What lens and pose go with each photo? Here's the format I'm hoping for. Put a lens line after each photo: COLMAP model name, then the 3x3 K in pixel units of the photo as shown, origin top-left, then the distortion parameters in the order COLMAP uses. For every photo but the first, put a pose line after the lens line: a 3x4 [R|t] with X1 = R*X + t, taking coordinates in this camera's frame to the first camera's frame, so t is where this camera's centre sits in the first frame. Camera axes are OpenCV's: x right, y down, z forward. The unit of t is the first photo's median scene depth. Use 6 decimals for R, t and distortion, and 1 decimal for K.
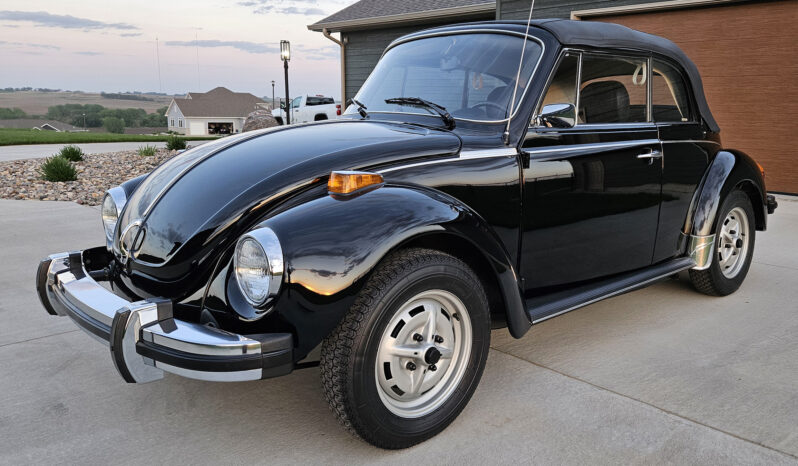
lens RADIAL K [[618.4, 0, 427.4], [0, 618.4, 244.7], [0, 0, 1]] dist [0.040800, -0.009699]
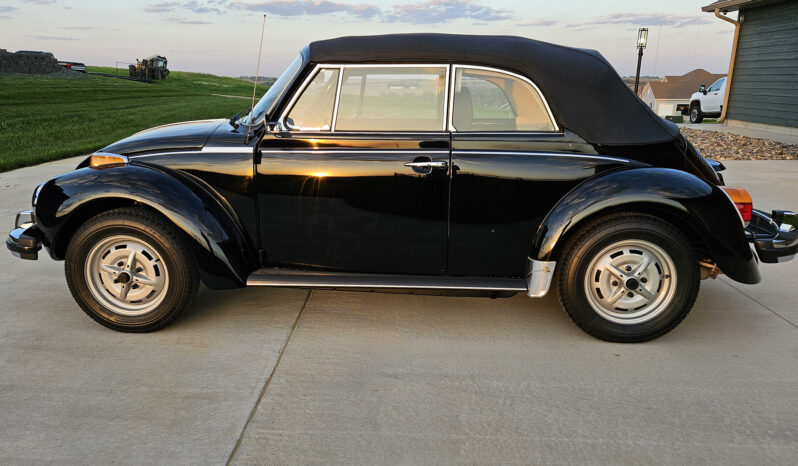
lens RADIAL K [[554.2, 0, 390.1], [0, 554.2, 230.7], [0, 0, 1]] dist [0.035271, -0.006662]
pose [[0.700563, 0.172737, -0.692368, 1.168167], [-0.151405, 0.984150, 0.092335, -0.135853], [0.697343, 0.040141, 0.715612, 0.381044]]
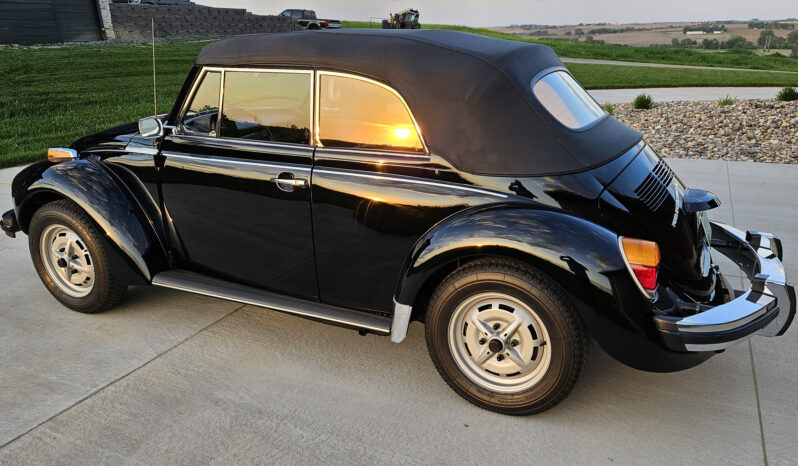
lens RADIAL K [[588.6, 0, 436.6], [0, 588.6, 251.4], [0, 0, 1]] dist [0.044743, -0.048964]
pose [[0.398207, 0.301530, -0.866320, 1.506433], [-0.188540, 0.951169, 0.244399, -0.366598], [0.897710, 0.066015, 0.435612, 0.997247]]
